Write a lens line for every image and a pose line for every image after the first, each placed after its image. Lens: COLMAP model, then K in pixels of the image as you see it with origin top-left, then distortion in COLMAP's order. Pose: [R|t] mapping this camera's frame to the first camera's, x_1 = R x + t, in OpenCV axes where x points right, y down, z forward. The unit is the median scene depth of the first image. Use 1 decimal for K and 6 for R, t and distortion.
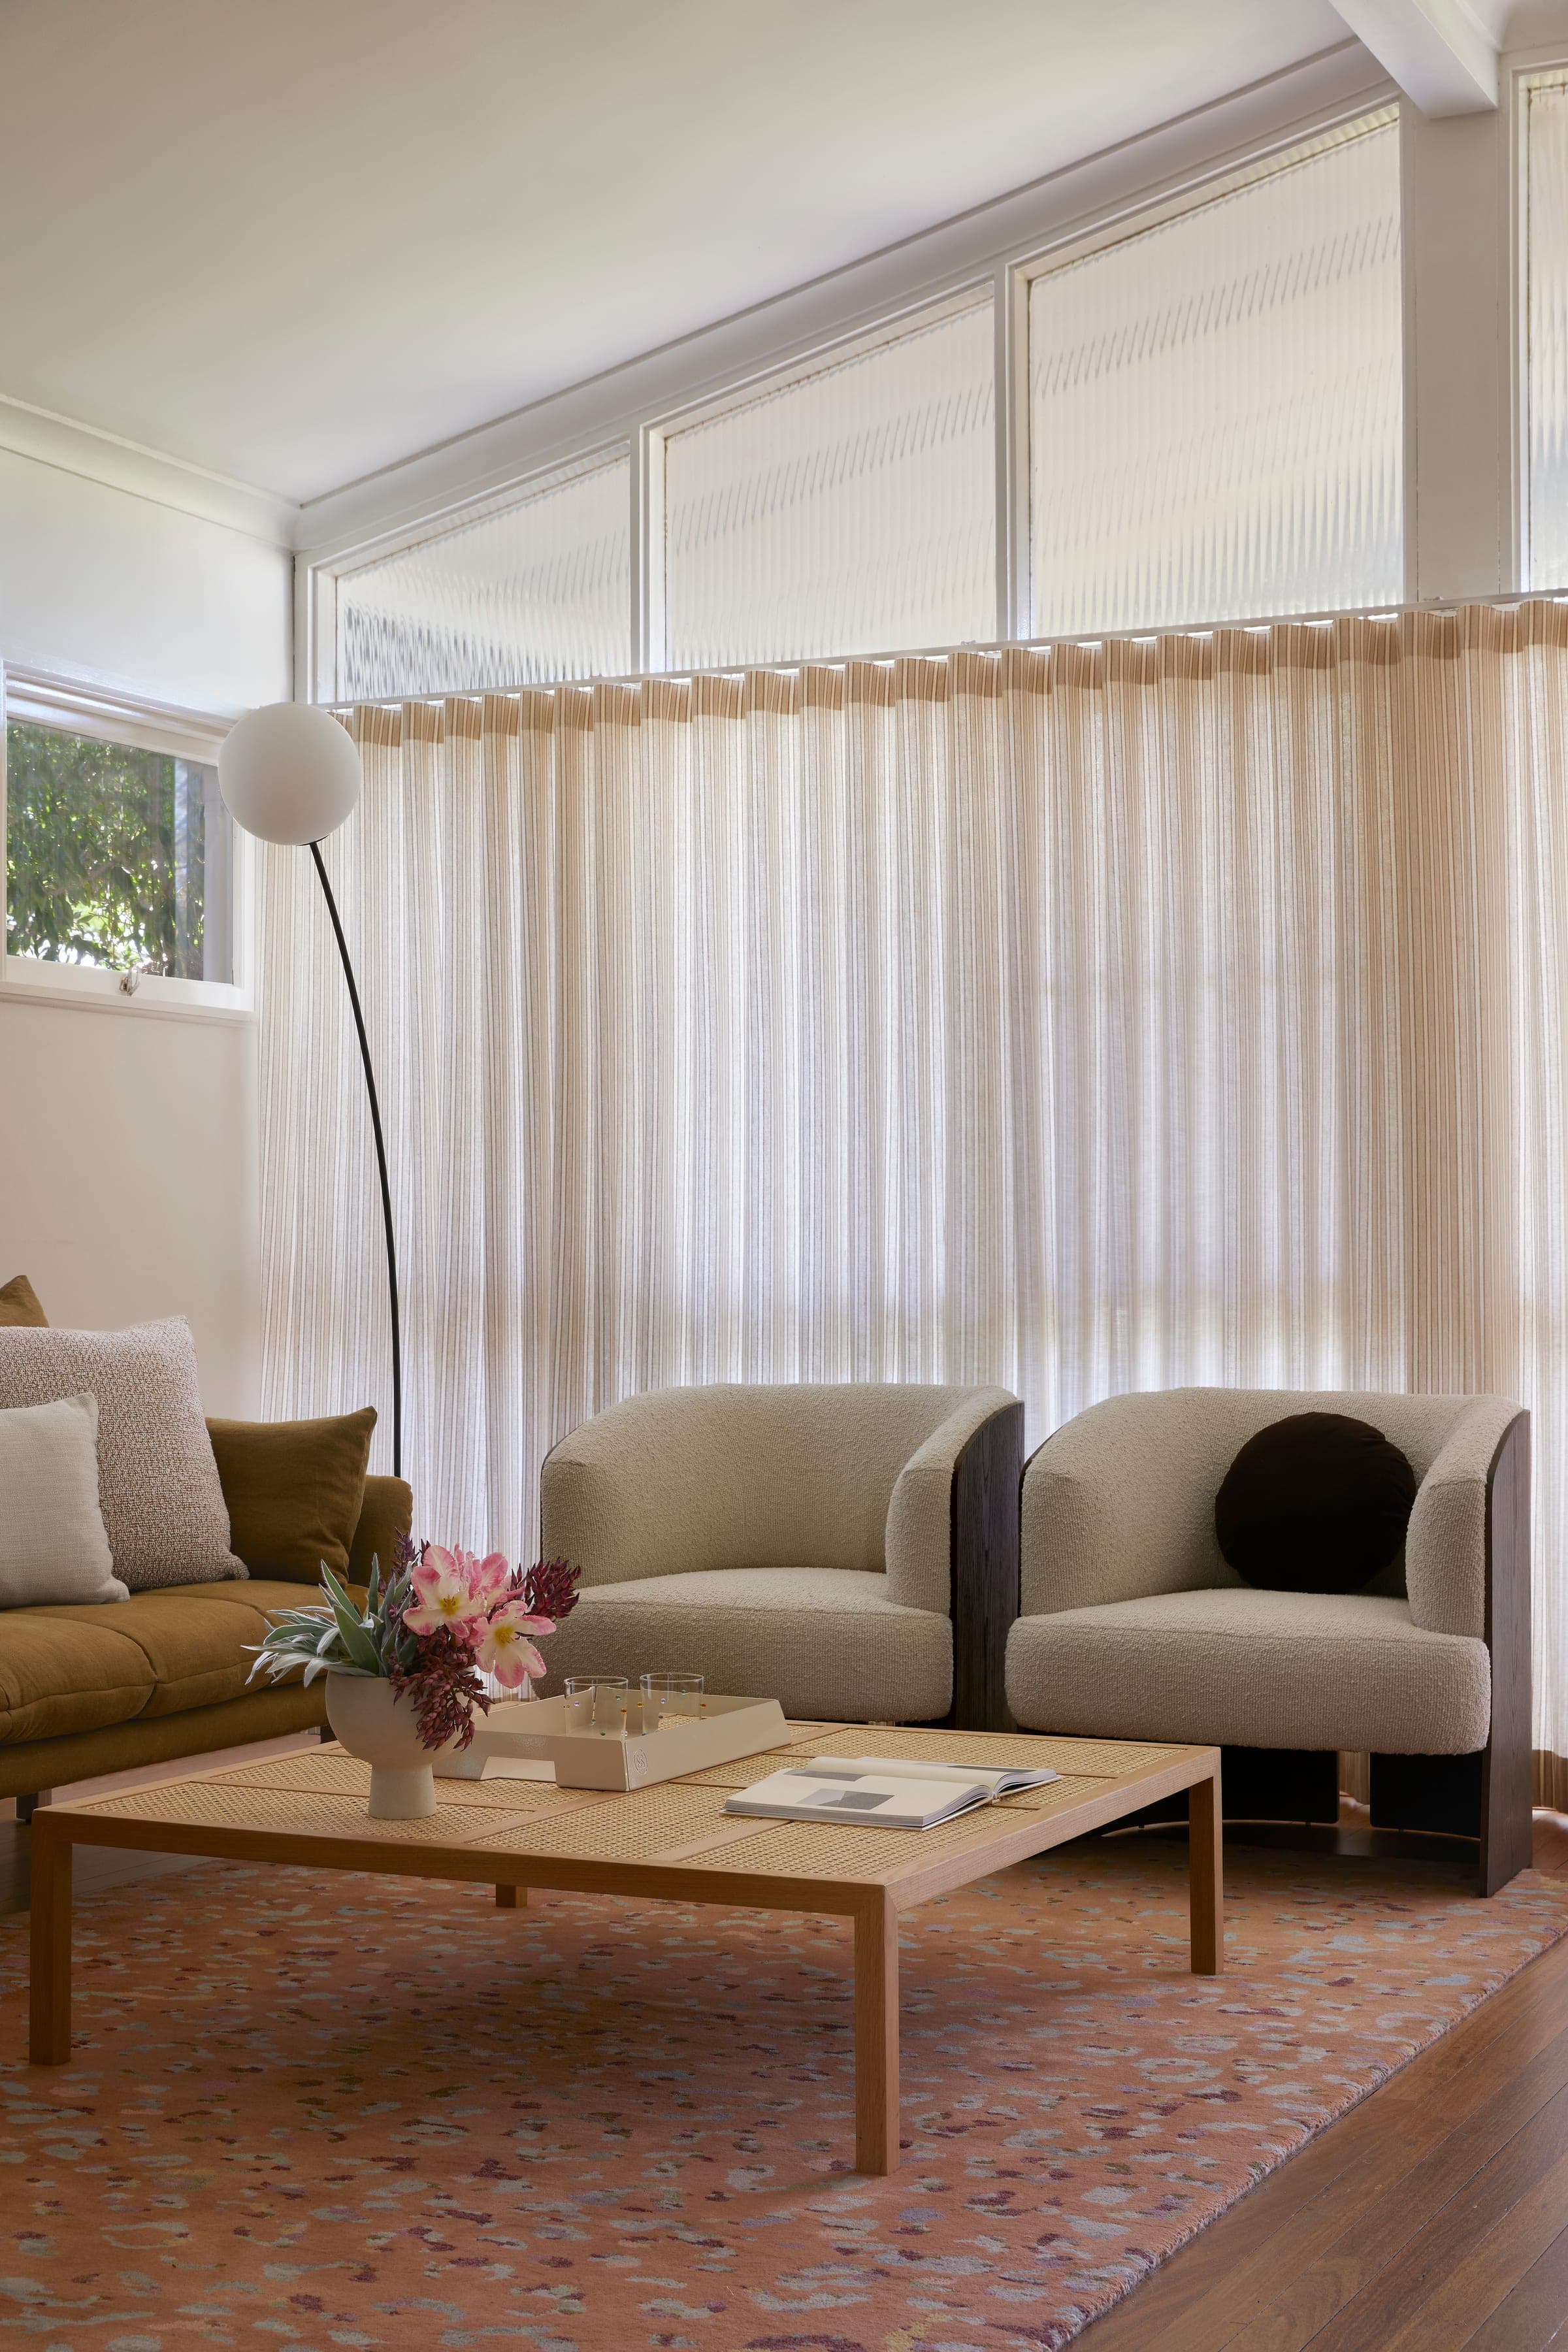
lens RADIAL K [[3209.7, 0, 798.2], [0, 3209.7, 1178.8], [0, 0, 1]] dist [-0.012832, 0.000000]
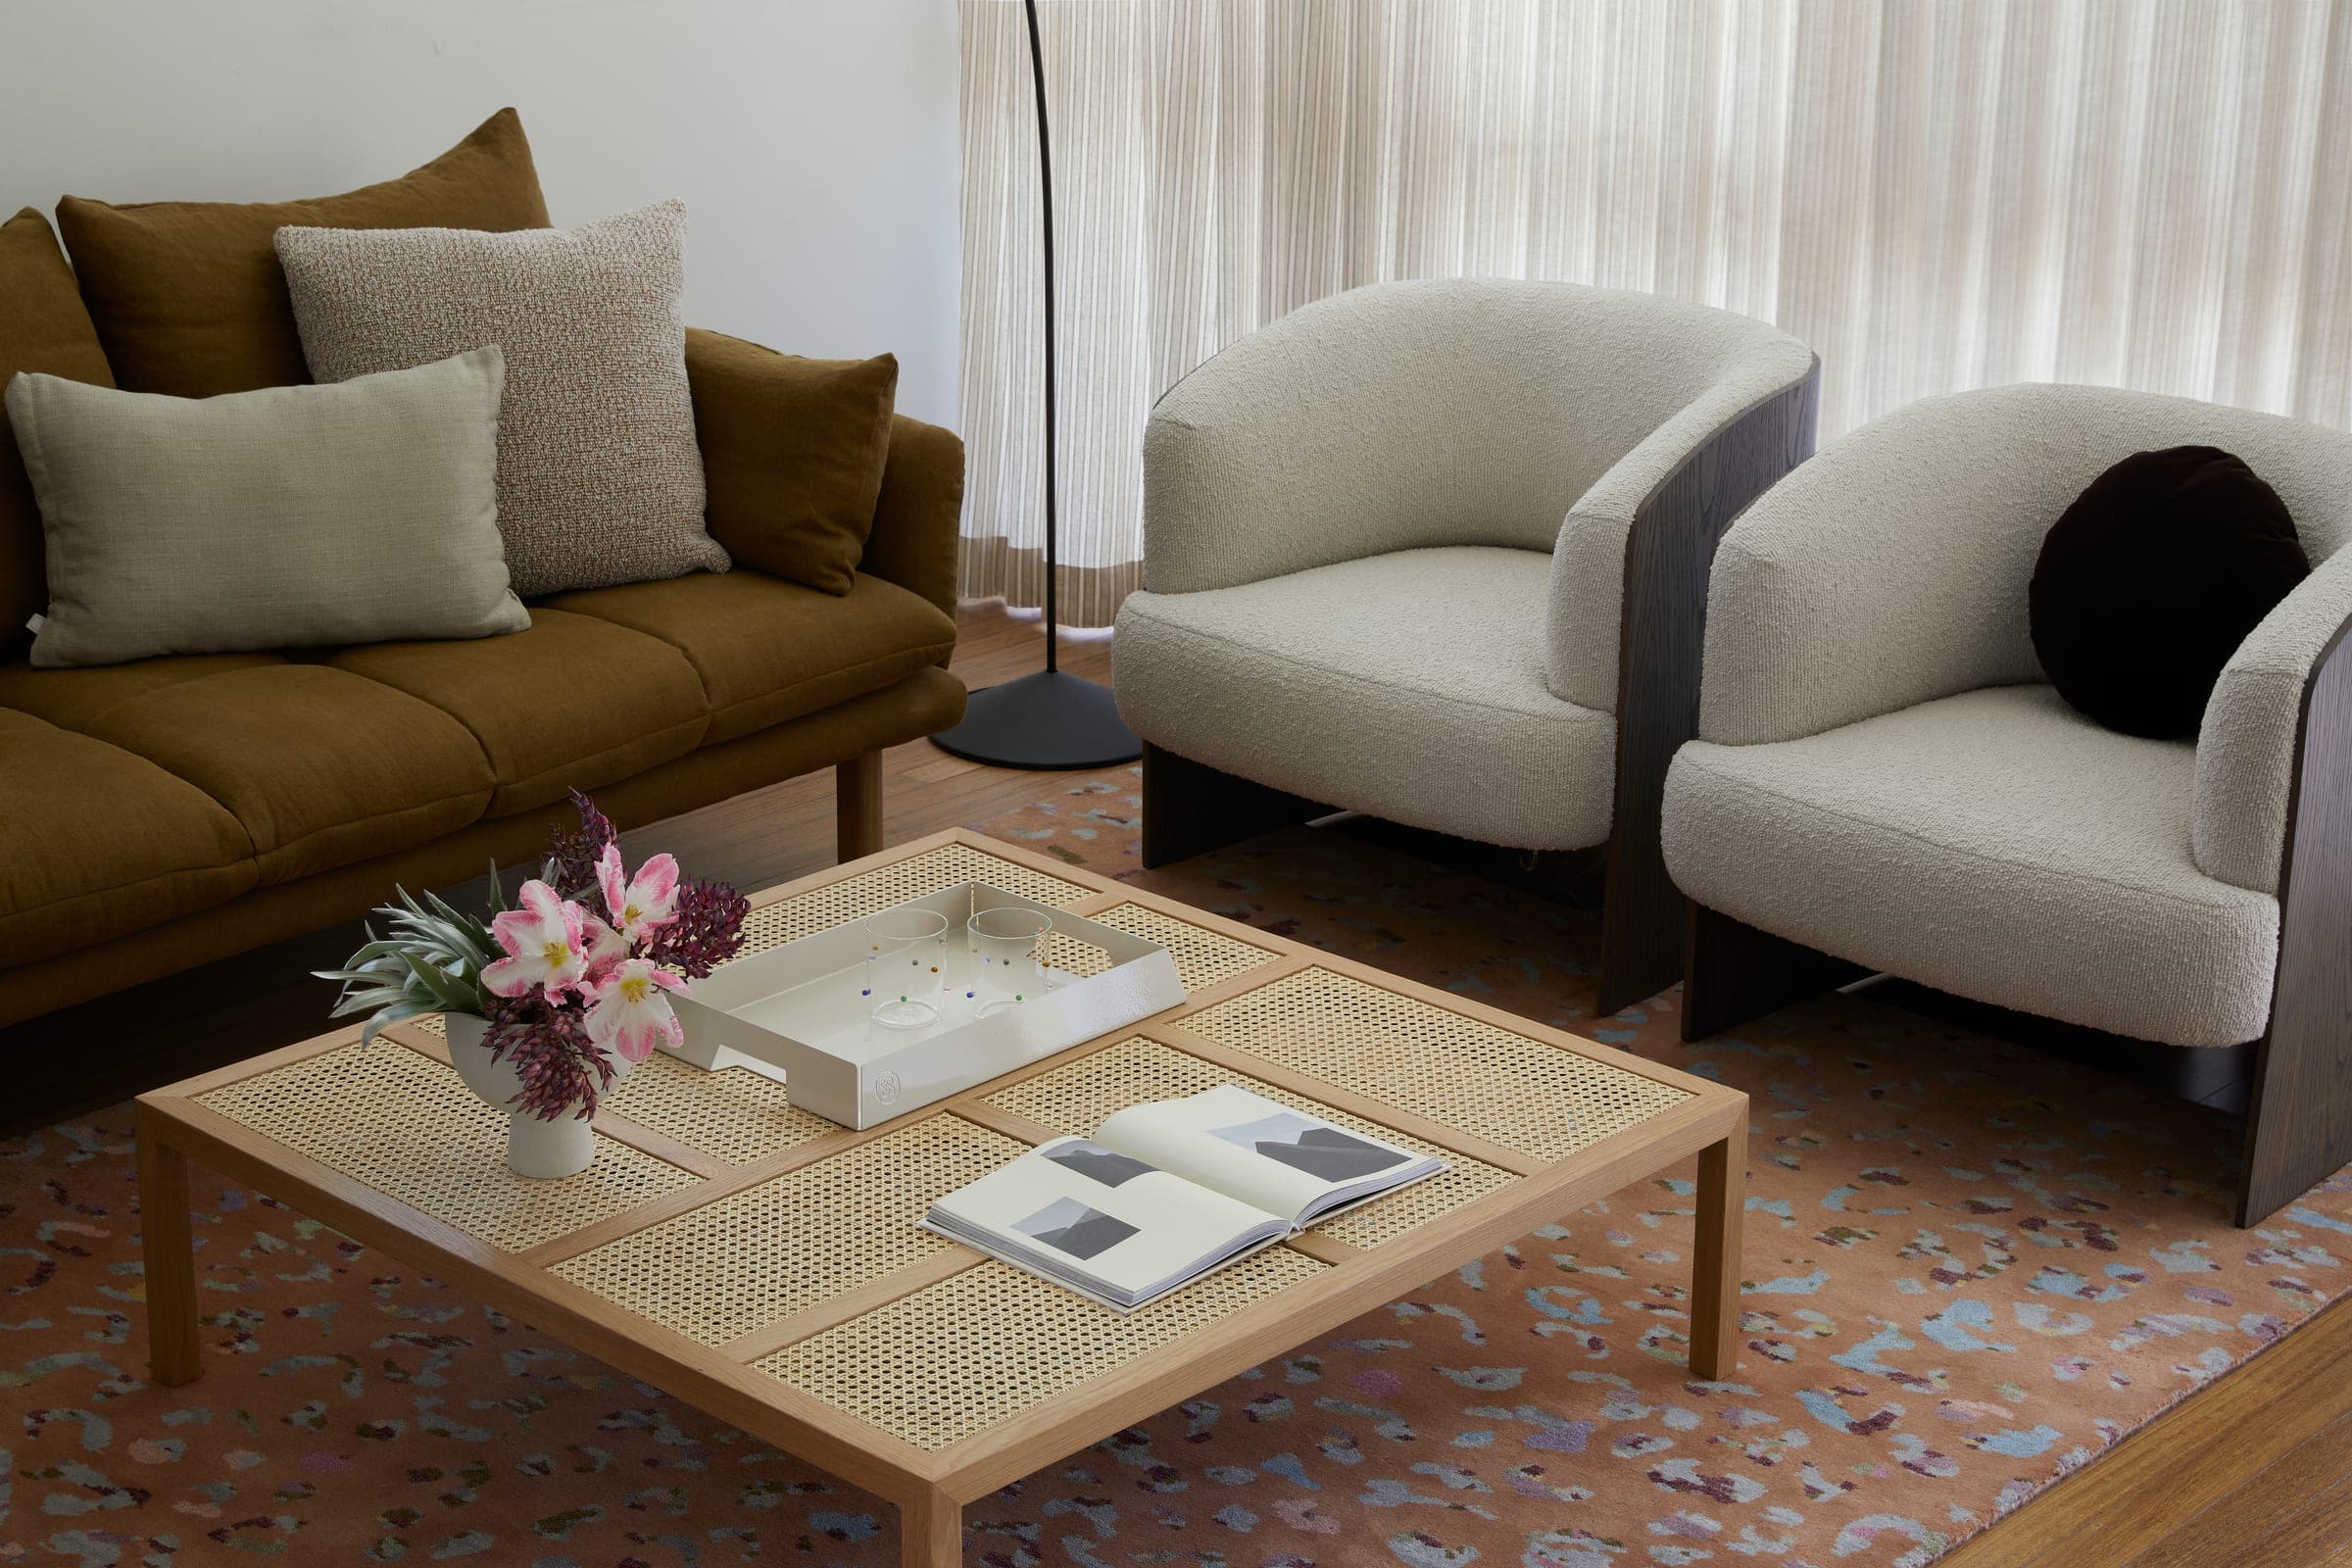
lens RADIAL K [[4223.5, 0, 1173.1], [0, 4223.5, 779.6], [0, 0, 1]] dist [-0.030428, 0.000000]
pose [[0.955908, 0.107415, -0.273318, 0.202091], [-0.006112, 0.937780, 0.347175, -0.171398], [0.293604, -0.330197, 0.897088, 0.099351]]
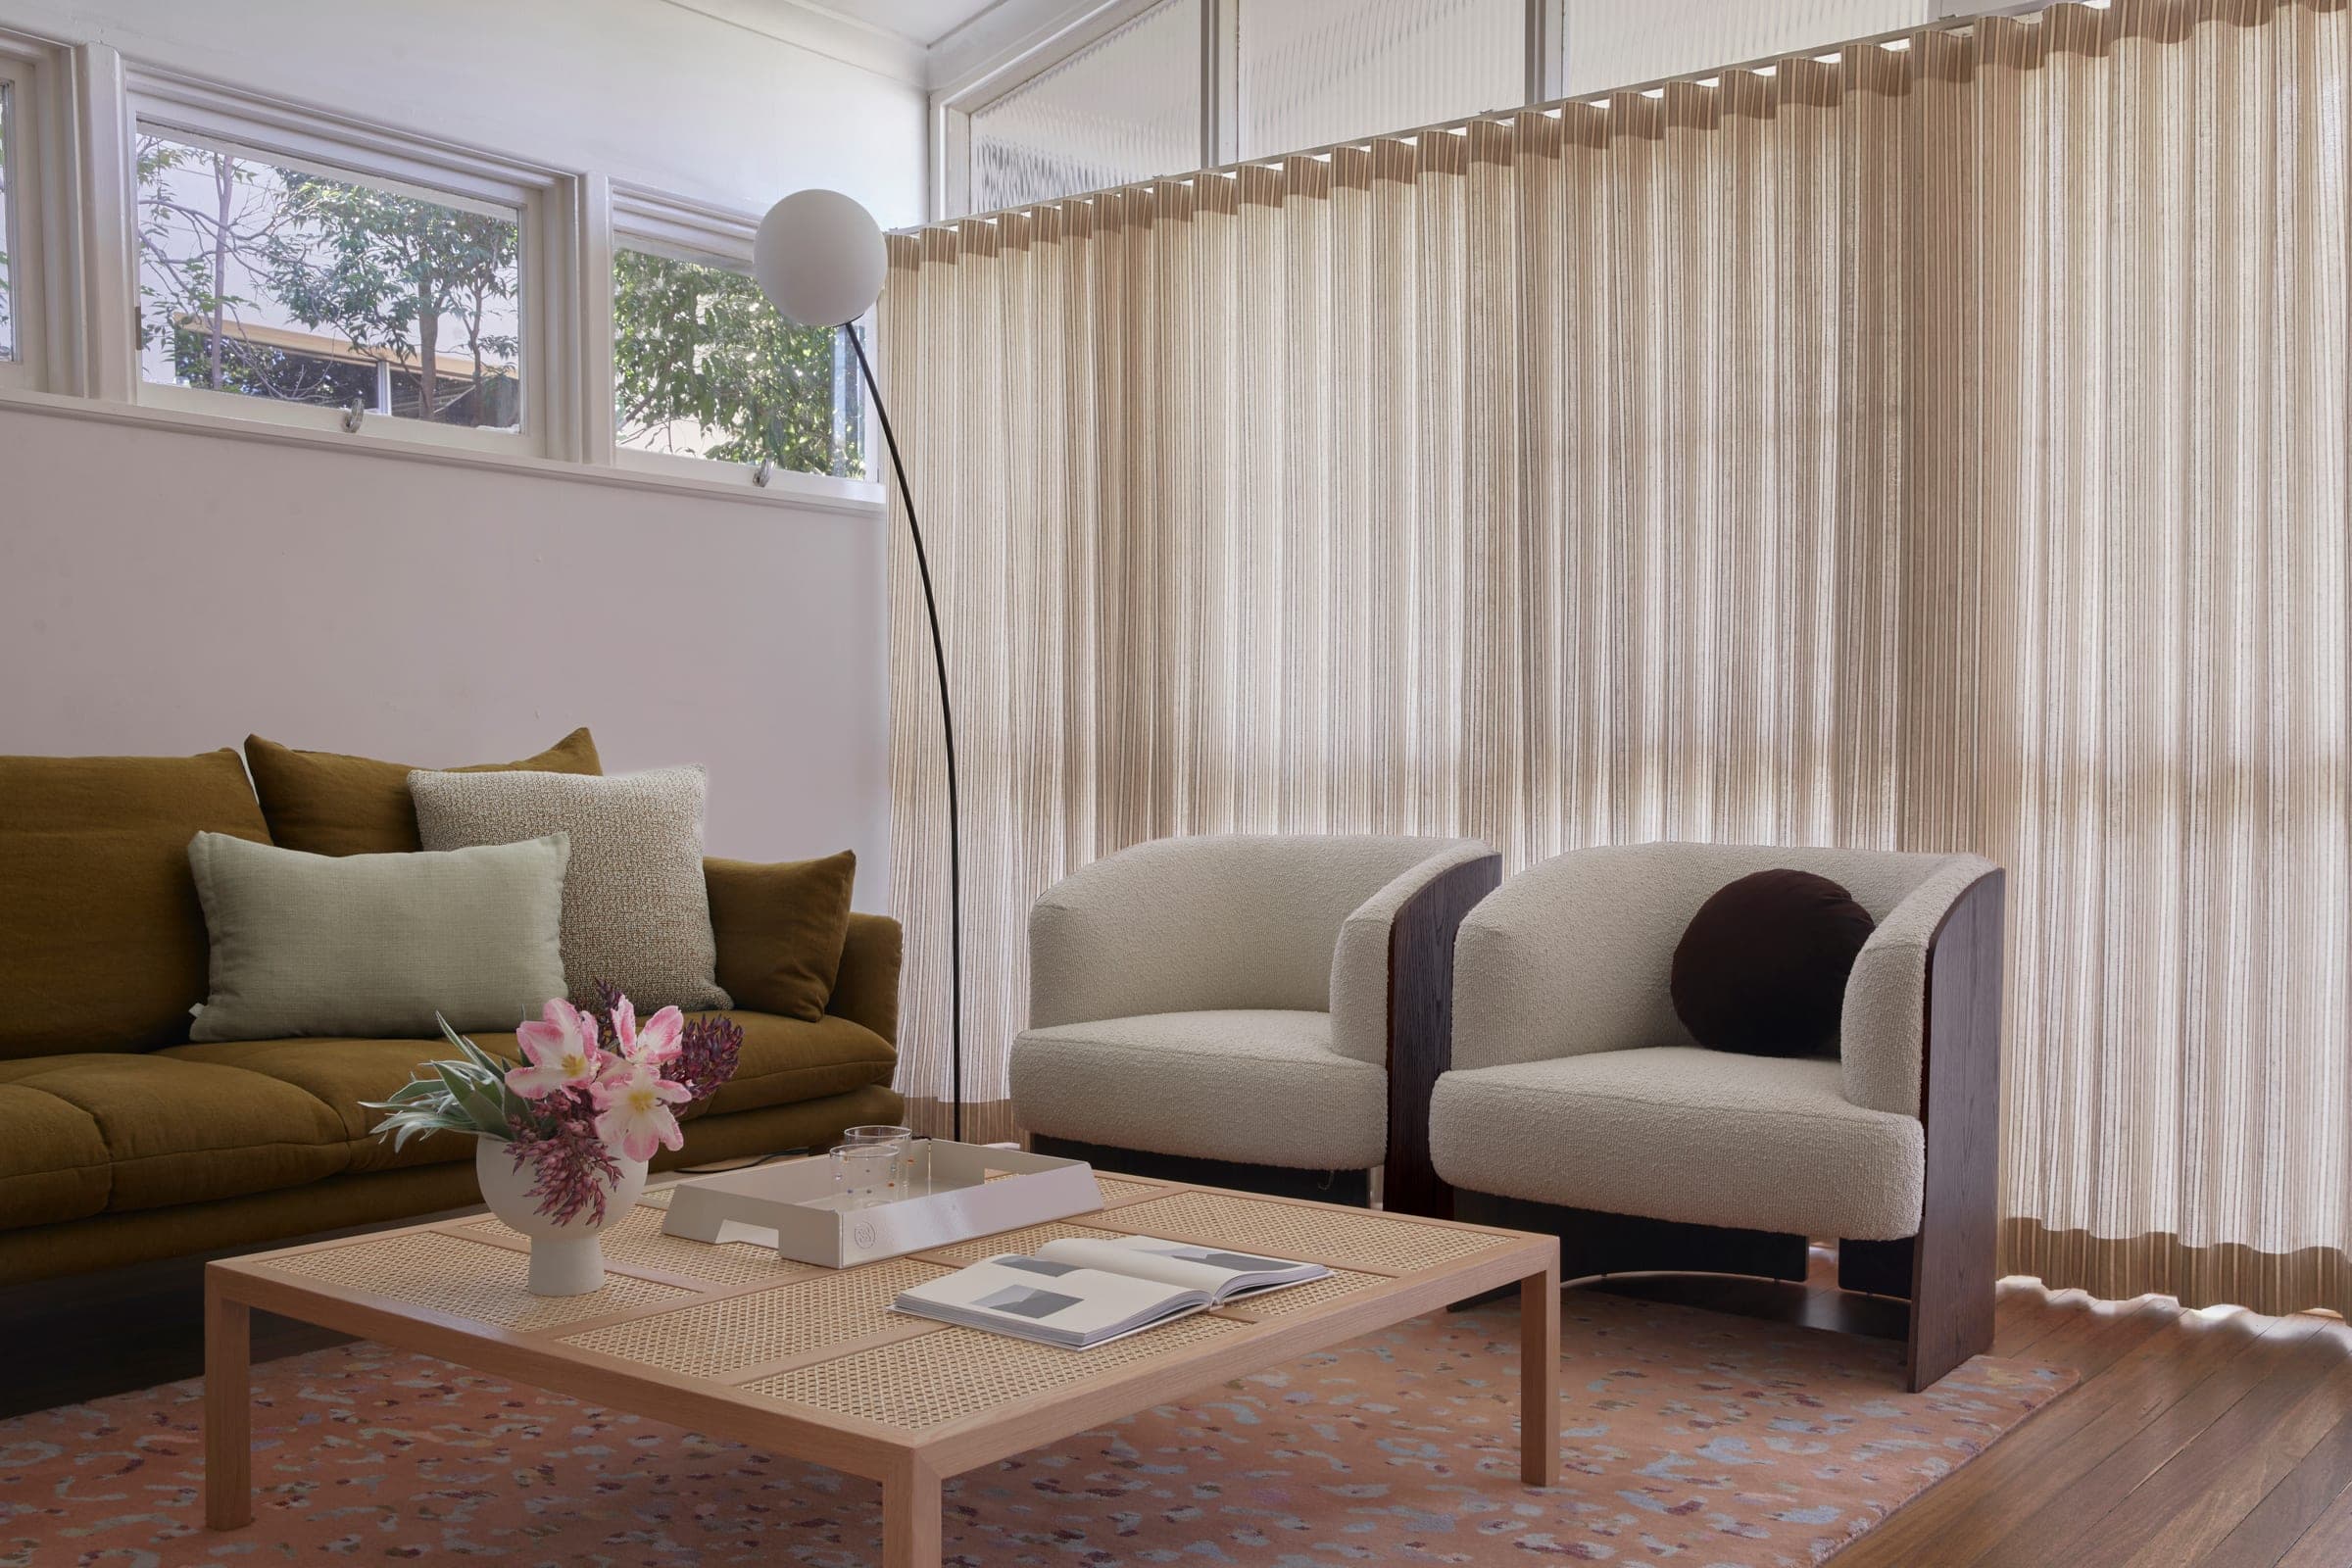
lens RADIAL K [[2271.5, 0, 1164.3], [0, 2271.5, 875.5], [0, 0, 1]] dist [-0.004753, 0.000000]
pose [[0.976963, 0.015619, -0.212837, 0.121770], [0.000677, 0.997086, 0.076279, 0.021685], [0.213408, -0.074666, 0.974106, 0.283655]]
